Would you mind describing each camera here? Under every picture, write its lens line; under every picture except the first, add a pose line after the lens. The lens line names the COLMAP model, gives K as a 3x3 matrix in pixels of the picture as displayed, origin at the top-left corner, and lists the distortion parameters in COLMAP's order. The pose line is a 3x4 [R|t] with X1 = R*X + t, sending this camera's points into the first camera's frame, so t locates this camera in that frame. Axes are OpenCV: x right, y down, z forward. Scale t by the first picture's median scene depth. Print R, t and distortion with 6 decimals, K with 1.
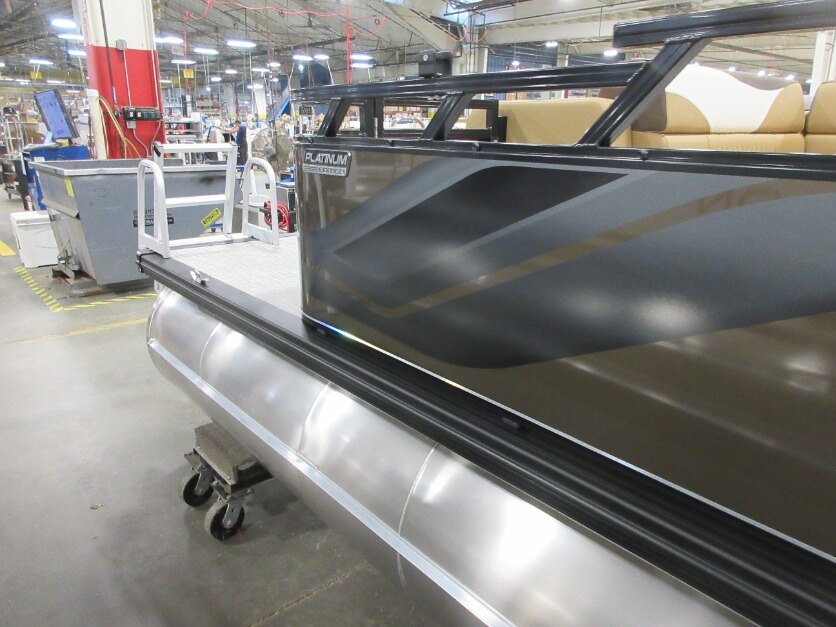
lens RADIAL K [[654.0, 0, 418.0], [0, 654.0, 313.5], [0, 0, 1]] dist [0.009709, 0.009996]
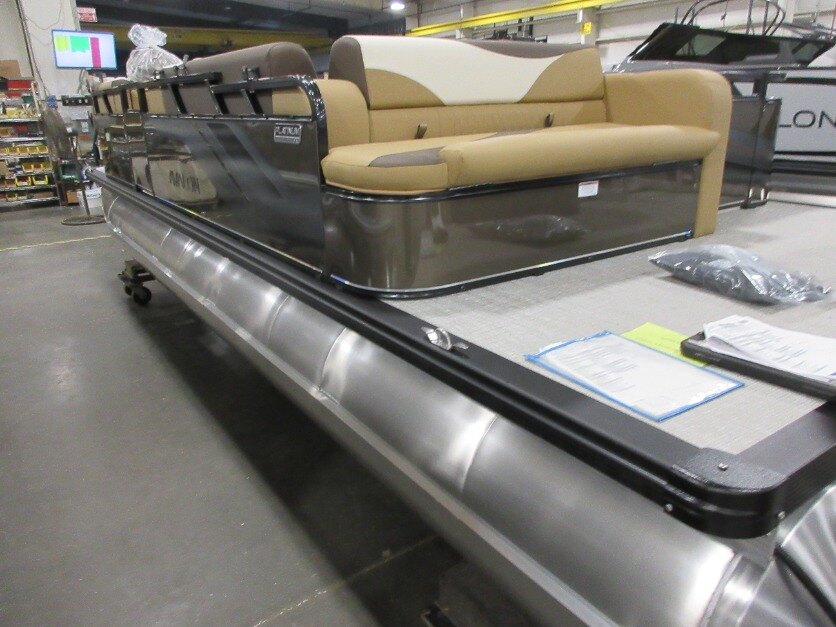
lens RADIAL K [[620.5, 0, 418.0], [0, 620.5, 313.5], [0, 0, 1]] dist [0.006300, -0.001720]
pose [[0.996887, -0.004118, -0.078740, 0.223323], [0.007637, 0.998983, 0.044444, 0.082068], [0.078477, -0.044907, 0.995904, -0.259516]]
